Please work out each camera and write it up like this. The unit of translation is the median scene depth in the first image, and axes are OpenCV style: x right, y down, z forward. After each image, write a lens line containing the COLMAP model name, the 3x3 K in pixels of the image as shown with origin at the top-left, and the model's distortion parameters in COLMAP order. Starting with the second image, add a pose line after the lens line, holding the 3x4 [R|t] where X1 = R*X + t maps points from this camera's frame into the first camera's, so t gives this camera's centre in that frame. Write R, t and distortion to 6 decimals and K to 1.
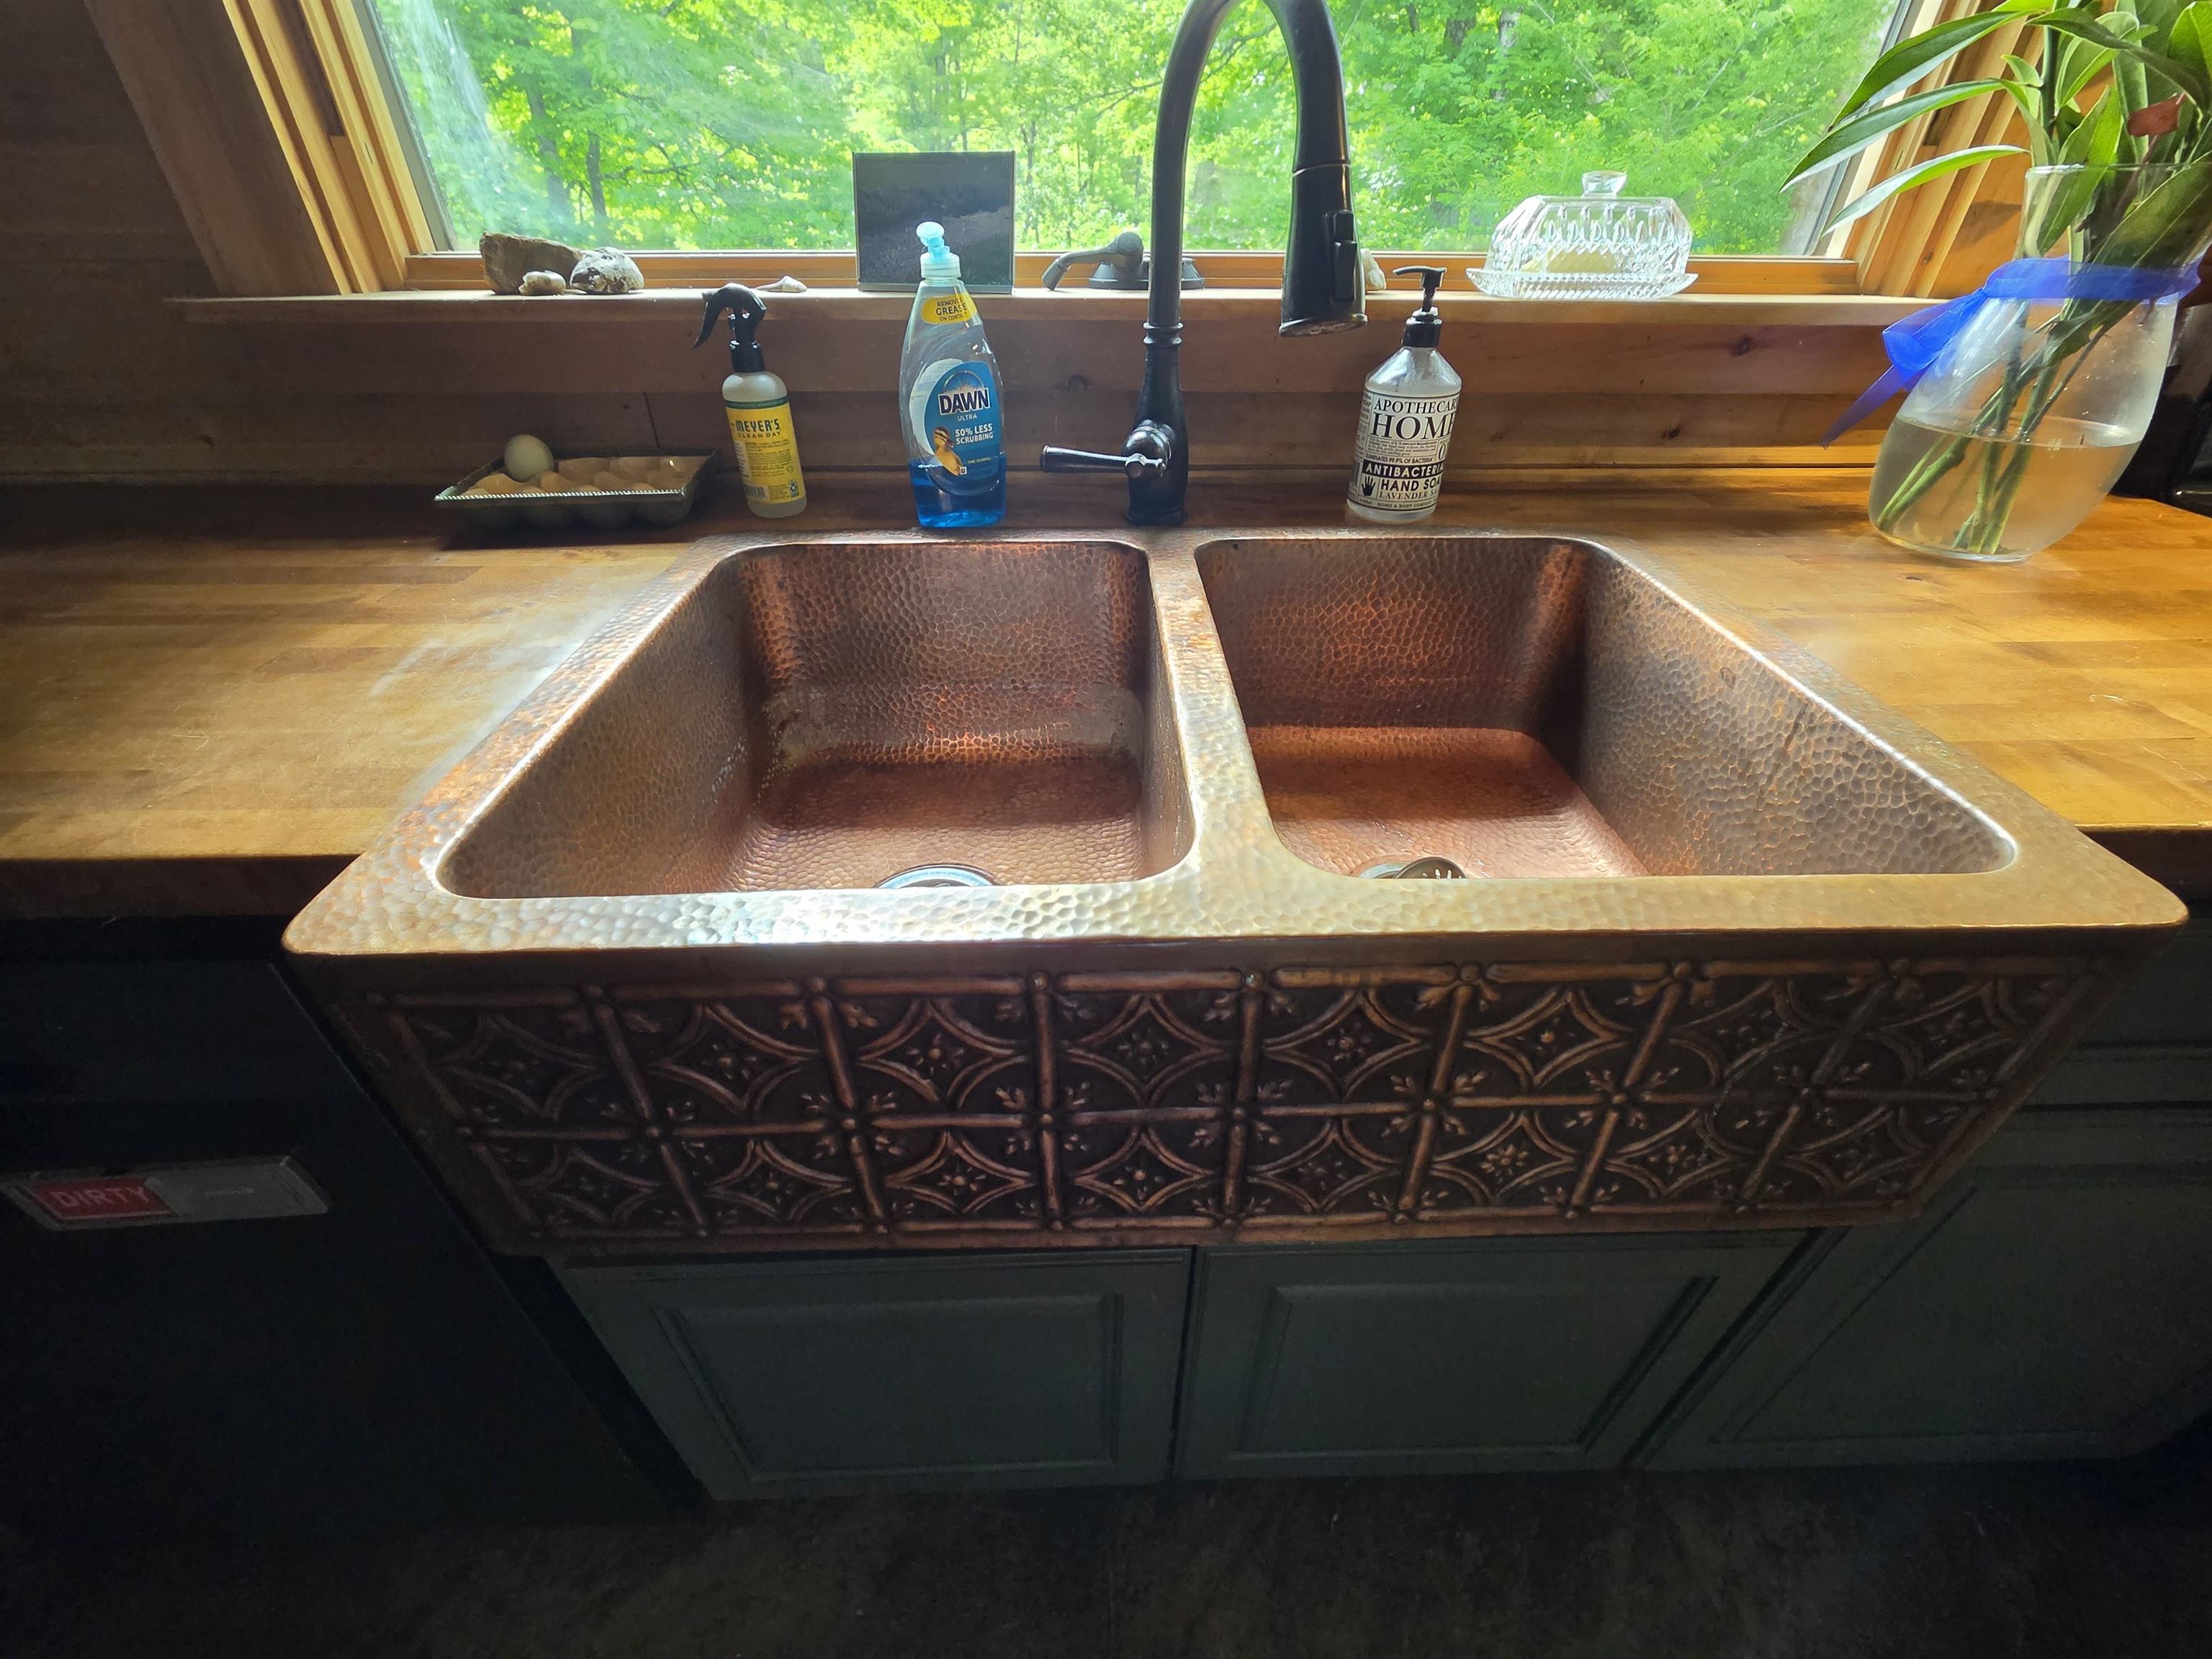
lens RADIAL K [[913.1, 0, 1108.5], [0, 913.1, 831.5], [0, 0, 1]] dist [-0.000524, 0.000041]
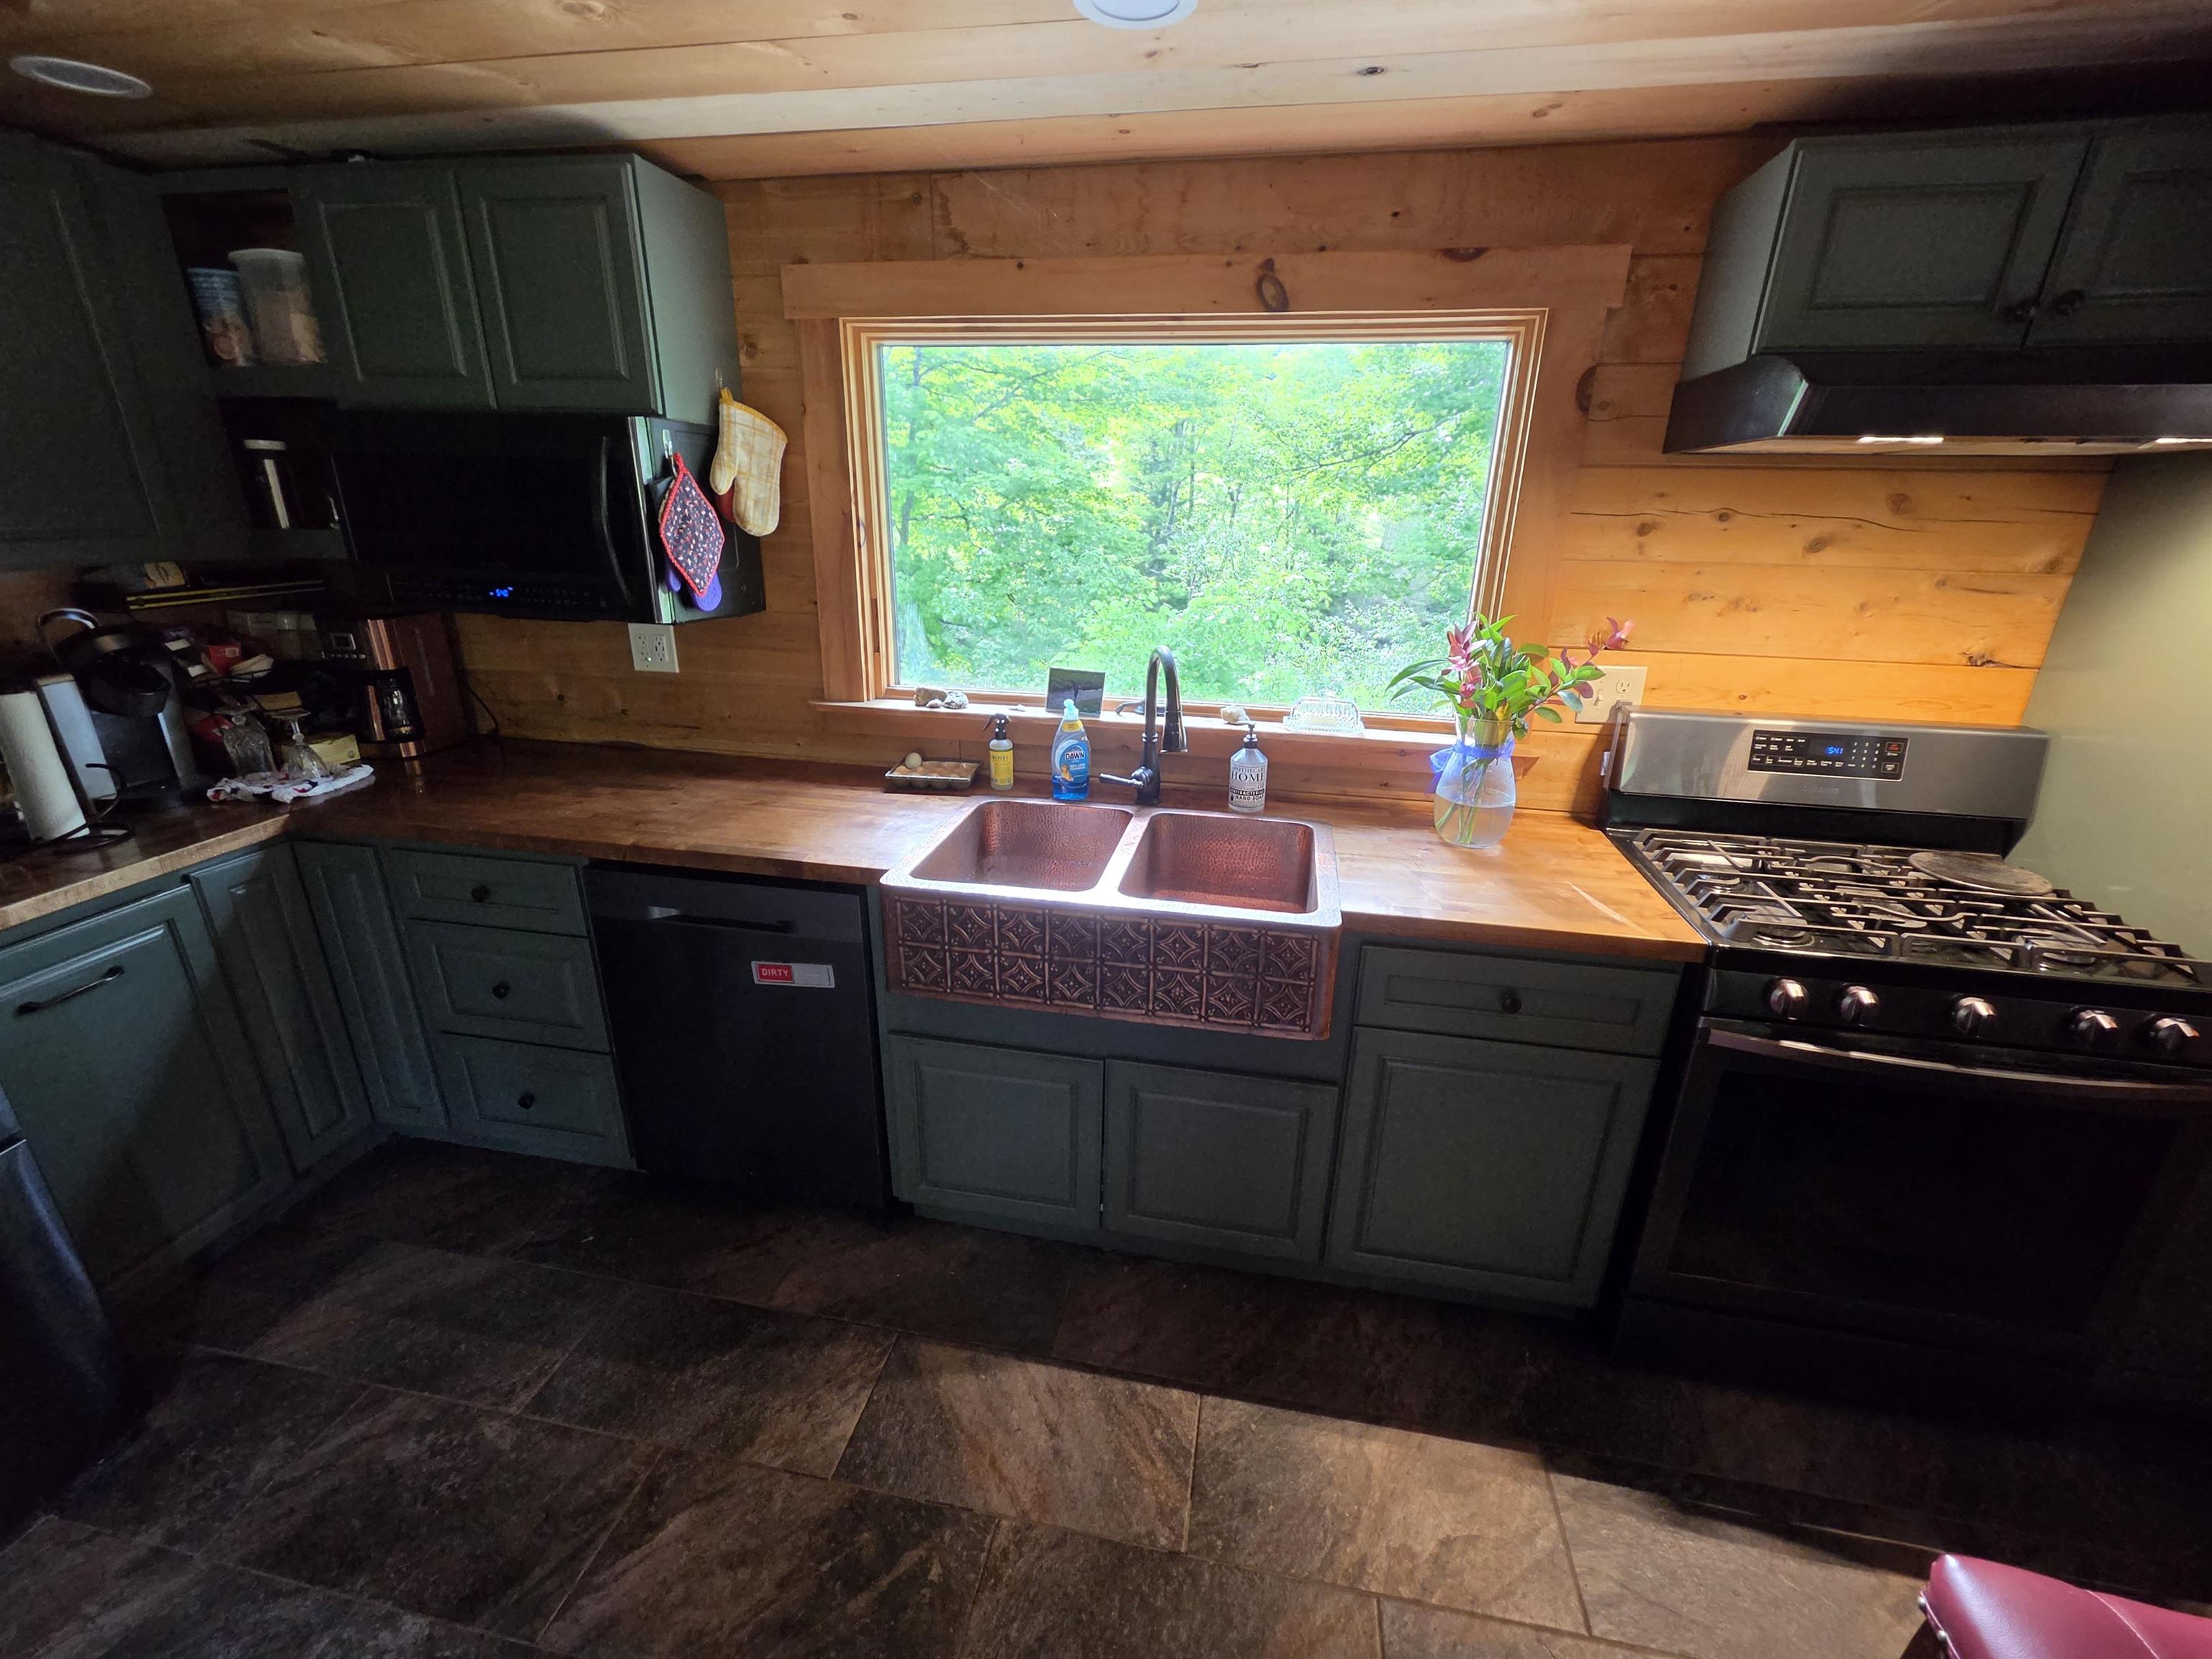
lens RADIAL K [[913.1, 0, 1120.5], [0, 913.1, 828.3], [0, 0, 1]] dist [-0.000524, 0.000041]
pose [[0.979577, 0.086693, -0.181421, 0.475946], [-0.133165, 0.955752, -0.262309, 0.417877], [0.150653, 0.281110, 0.947777, -1.458732]]
